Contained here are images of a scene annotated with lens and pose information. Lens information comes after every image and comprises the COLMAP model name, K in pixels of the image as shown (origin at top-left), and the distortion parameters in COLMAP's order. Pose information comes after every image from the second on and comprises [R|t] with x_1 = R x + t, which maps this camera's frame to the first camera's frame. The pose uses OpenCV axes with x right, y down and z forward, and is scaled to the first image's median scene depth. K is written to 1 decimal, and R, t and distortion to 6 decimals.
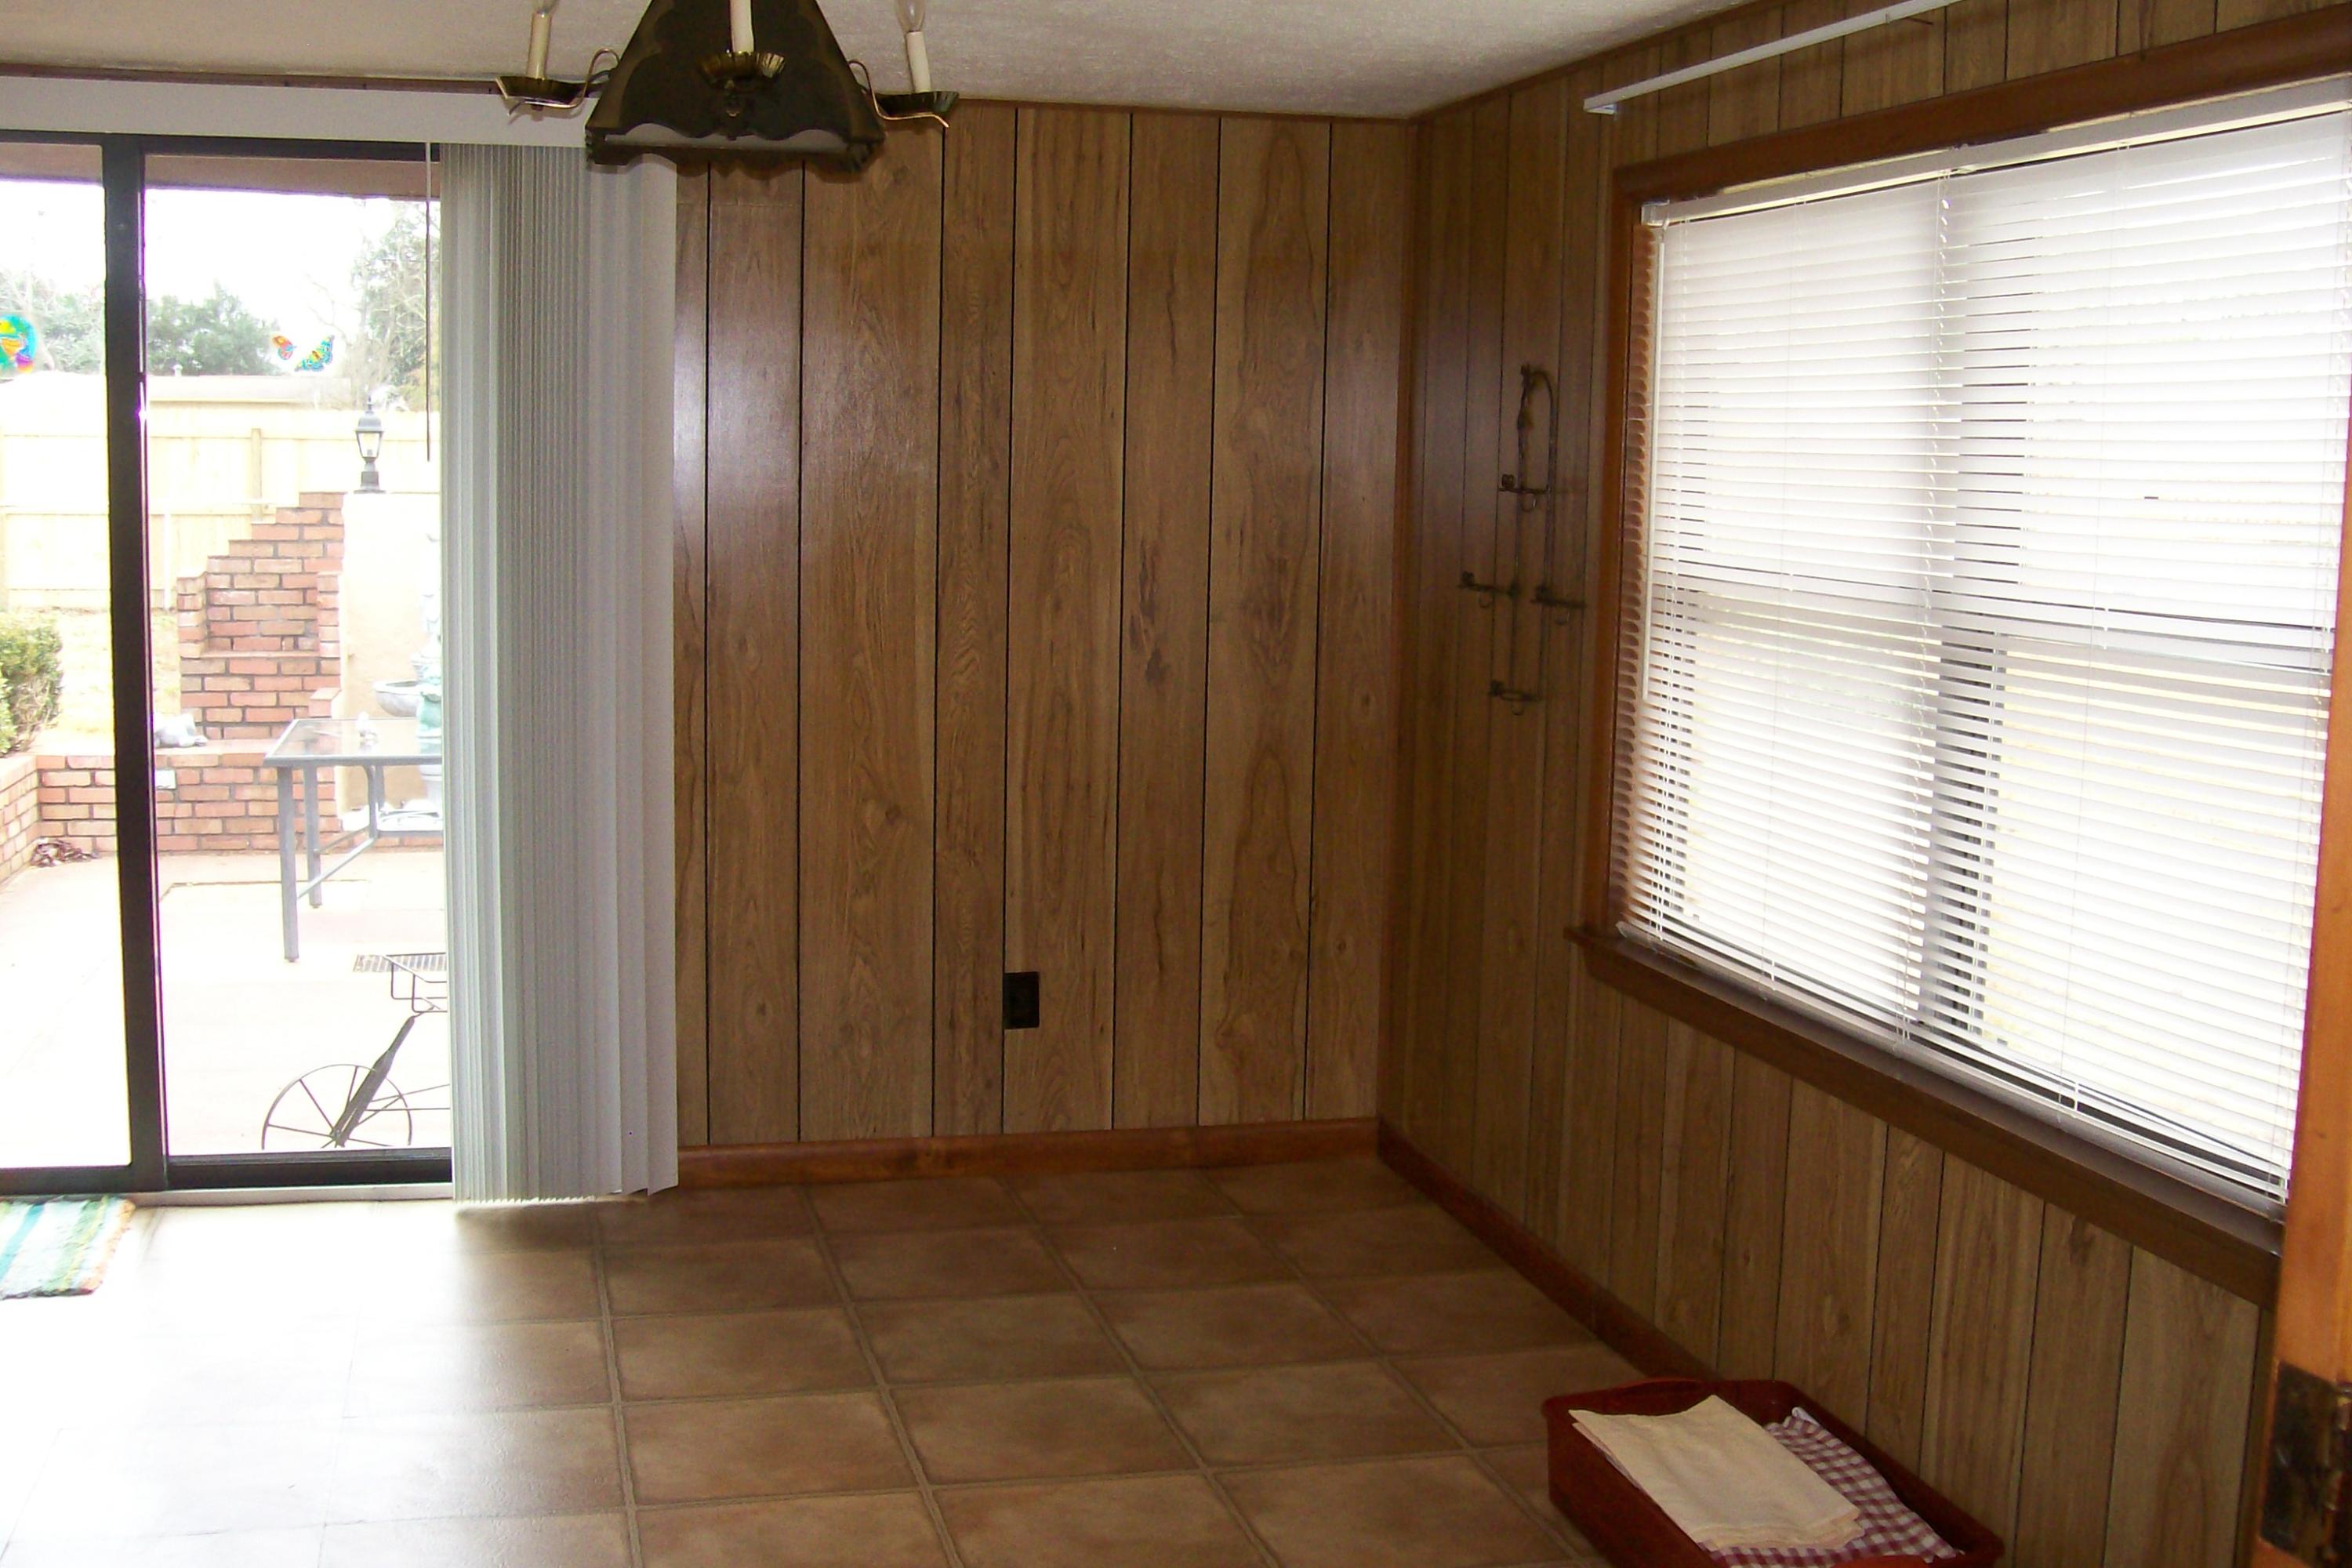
lens RADIAL K [[2566.0, 0, 1161.7], [0, 2566.0, 773.3], [0, 0, 1]] dist [-0.147882, 0.000000]
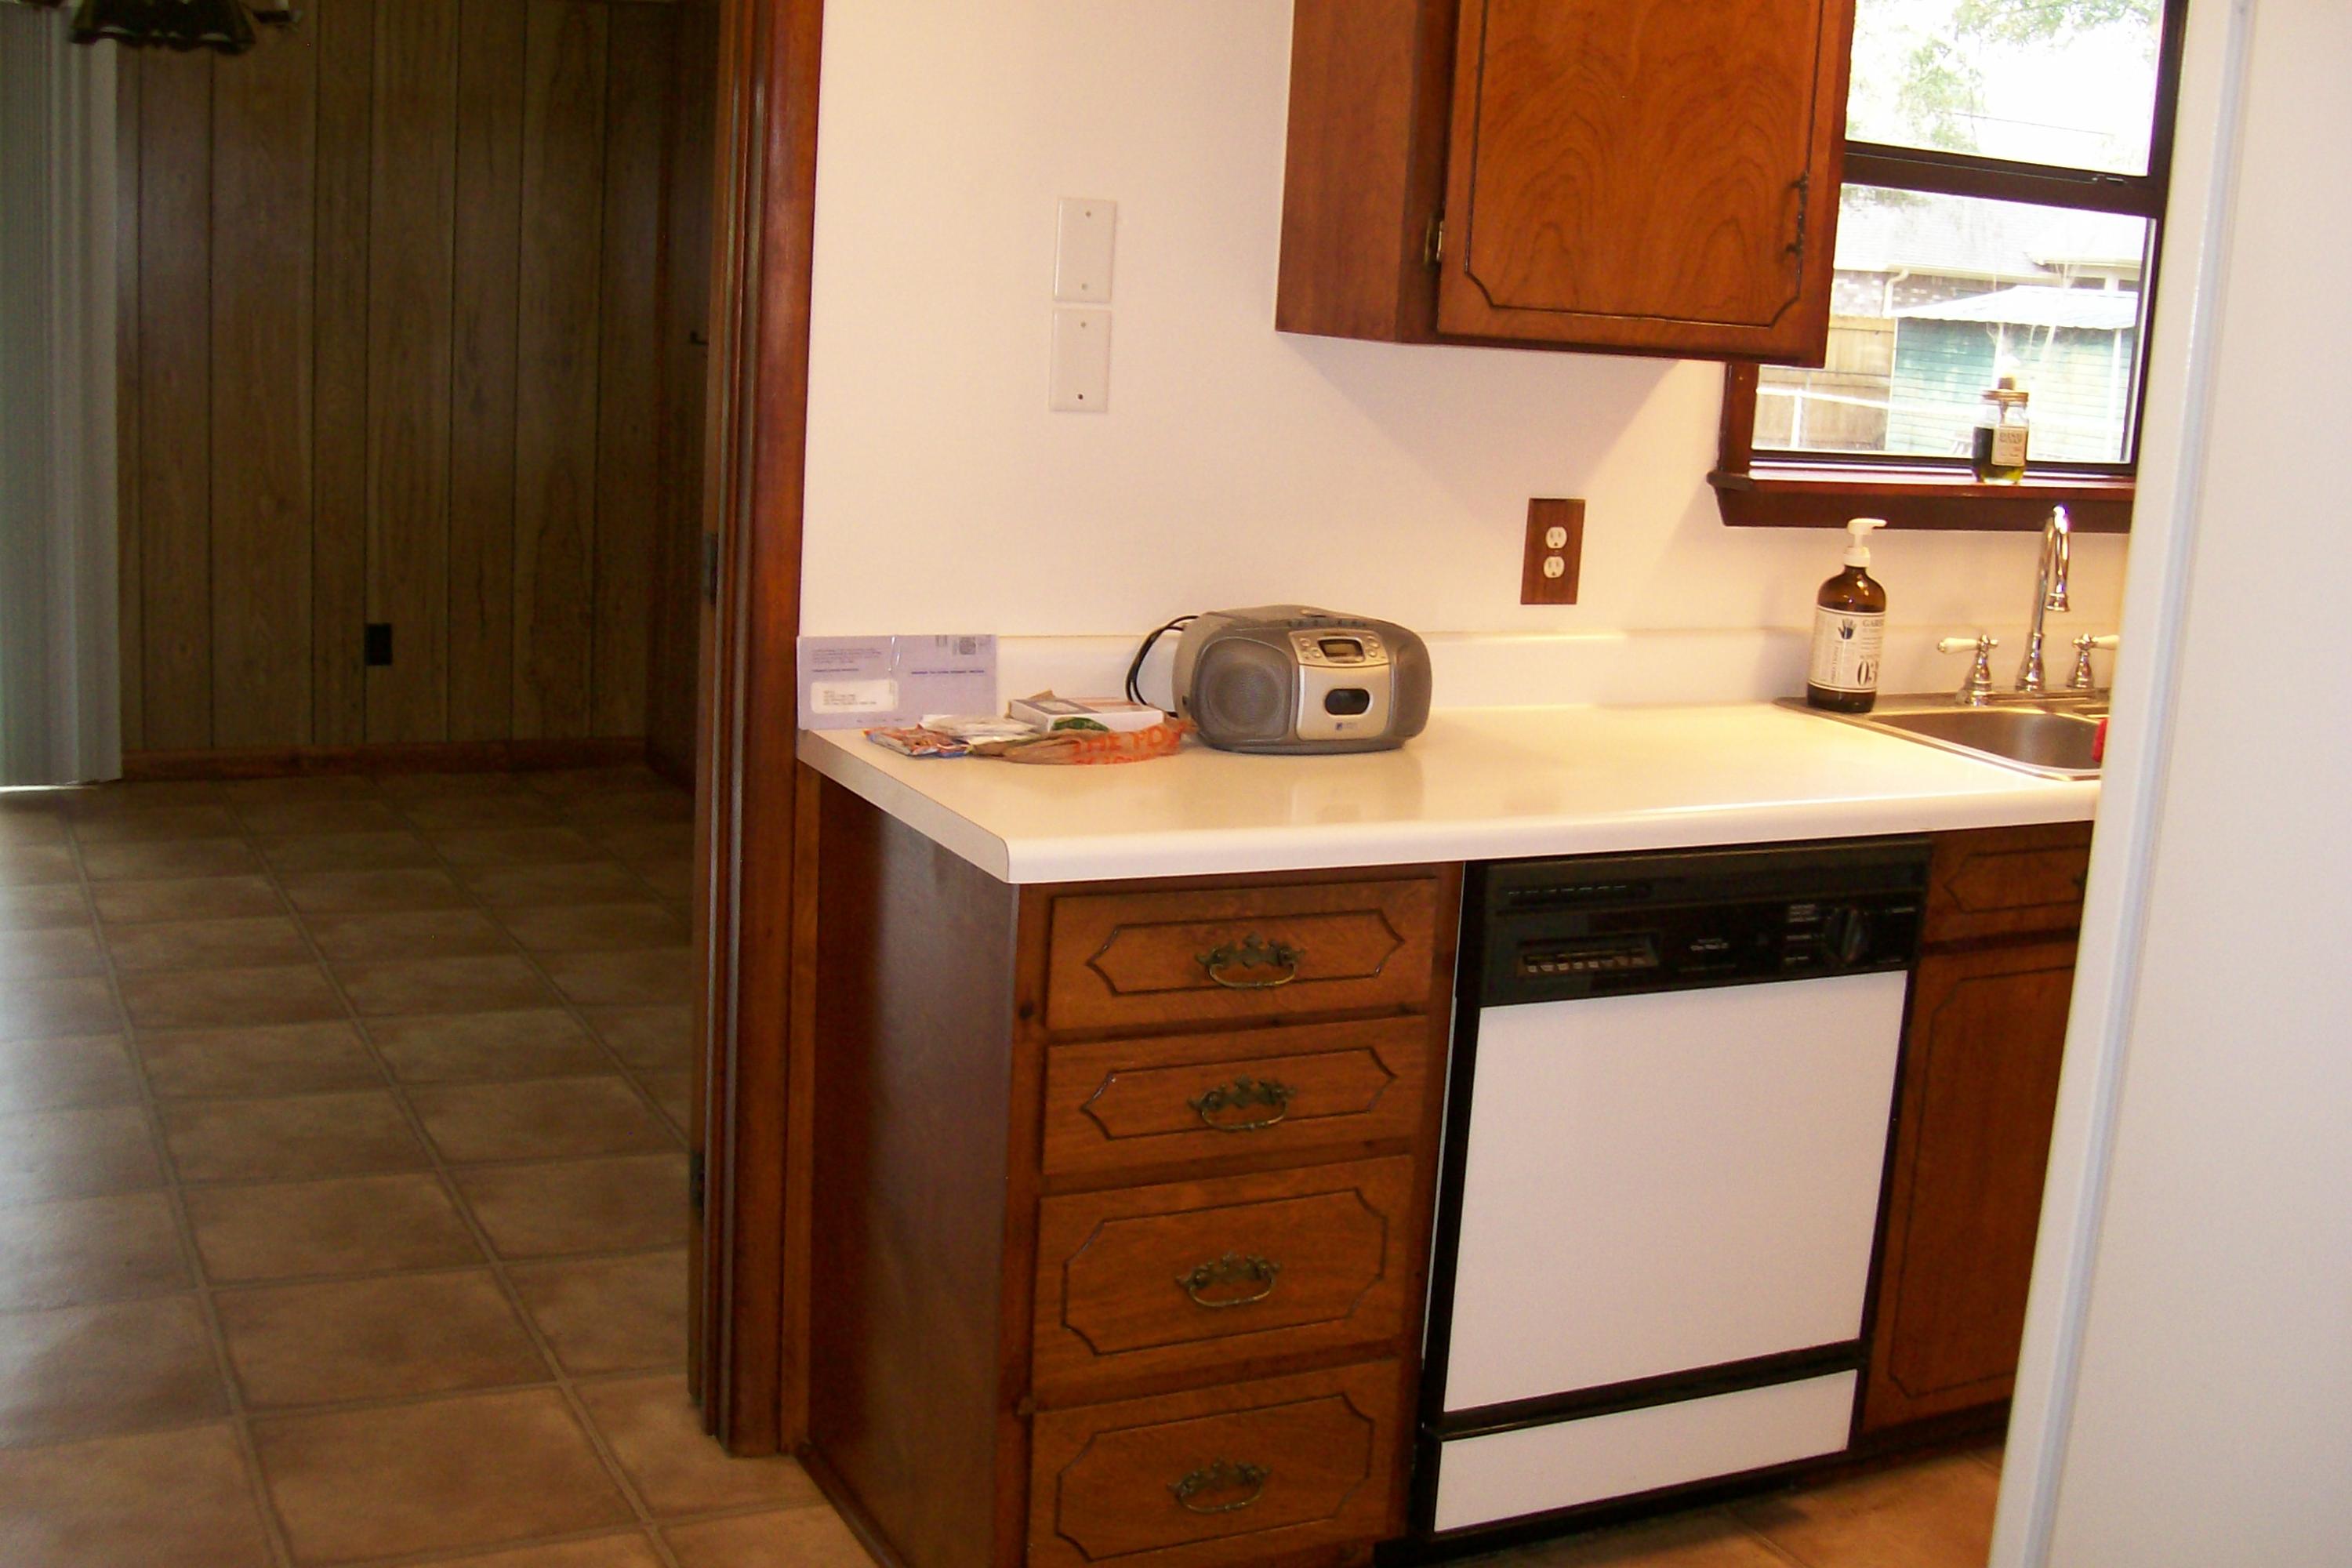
lens RADIAL K [[2566.0, 0, 1167.6], [0, 2566.0, 802.5], [0, 0, 1]] dist [-0.147882, 0.000000]
pose [[0.976523, -0.006753, 0.215305, 0.065982], [-0.010053, 0.996991, 0.076863, 0.065571], [-0.215177, -0.077223, 0.973517, -0.410452]]
